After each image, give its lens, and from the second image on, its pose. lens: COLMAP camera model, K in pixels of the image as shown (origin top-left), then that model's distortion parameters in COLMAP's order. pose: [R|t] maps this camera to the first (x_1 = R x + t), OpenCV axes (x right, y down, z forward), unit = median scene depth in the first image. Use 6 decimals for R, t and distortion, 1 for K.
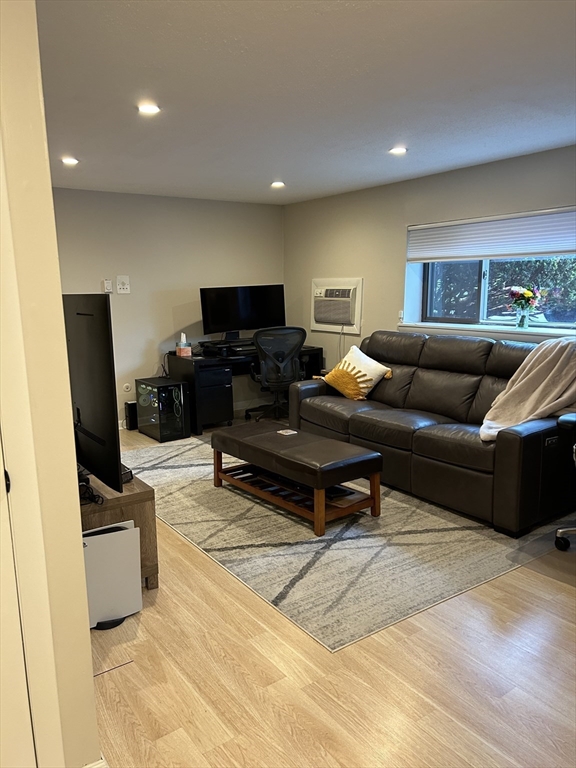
lens RADIAL K [[573.6, 0, 286.1], [0, 573.6, 381.3], [0, 0, 1]] dist [0.040792, -0.021918]
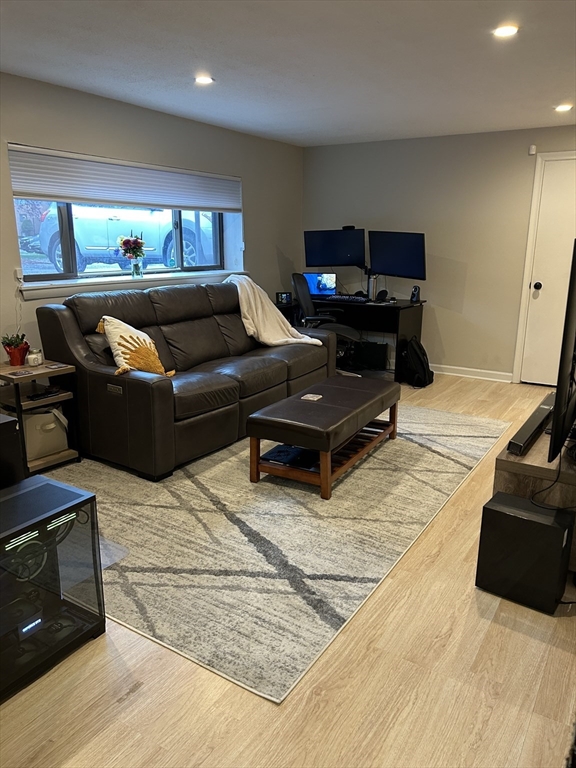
lens RADIAL K [[573.6, 0, 285.8], [0, 573.6, 387.4], [0, 0, 1]] dist [0.040792, -0.021918]
pose [[-0.374620, -0.231108, 0.897914, -0.885904], [0.145959, 0.941662, 0.303264, -0.233355], [-0.915618, 0.244667, -0.319033, 1.475686]]
